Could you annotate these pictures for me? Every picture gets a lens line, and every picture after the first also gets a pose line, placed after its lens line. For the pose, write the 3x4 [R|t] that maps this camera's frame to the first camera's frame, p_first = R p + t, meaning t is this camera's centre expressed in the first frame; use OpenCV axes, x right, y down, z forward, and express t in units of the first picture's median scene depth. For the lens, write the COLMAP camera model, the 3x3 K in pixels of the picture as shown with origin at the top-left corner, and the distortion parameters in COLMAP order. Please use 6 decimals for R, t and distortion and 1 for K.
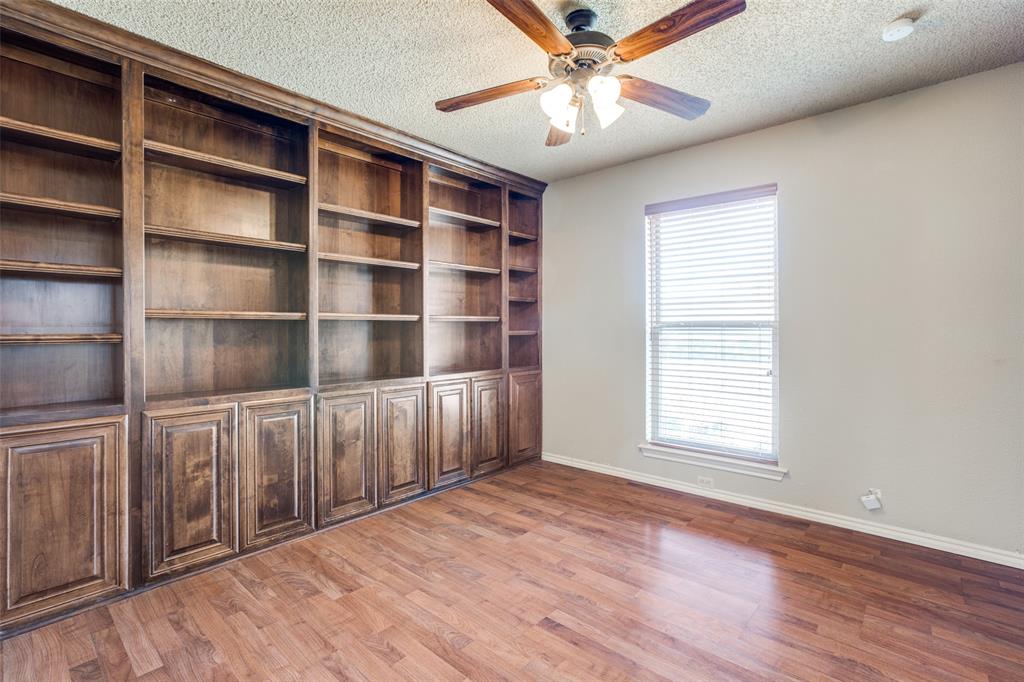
lens RADIAL K [[470.7, 0, 508.0], [0, 470.7, 331.0], [0, 0, 1]] dist [-0.024449, 0.000673]
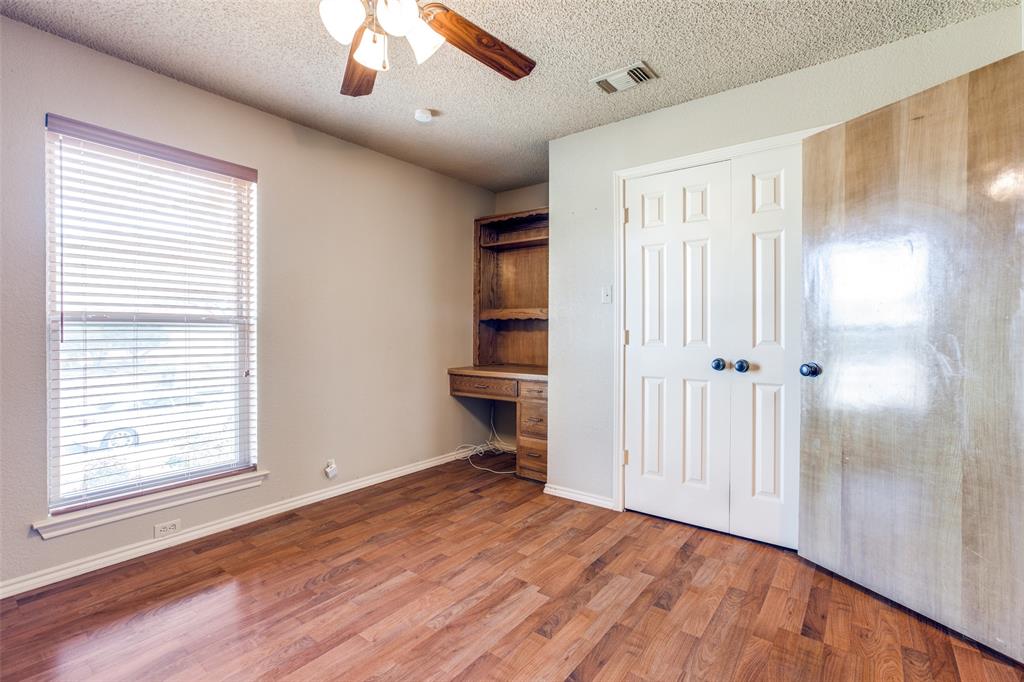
lens RADIAL K [[470.7, 0, 508.0], [0, 470.7, 331.0], [0, 0, 1]] dist [-0.024449, 0.000673]
pose [[-0.090856, -0.003678, 0.995857, -0.481197], [0.000368, 0.999993, 0.003727, 0.004323], [-0.995864, 0.000705, -0.090854, 0.681987]]
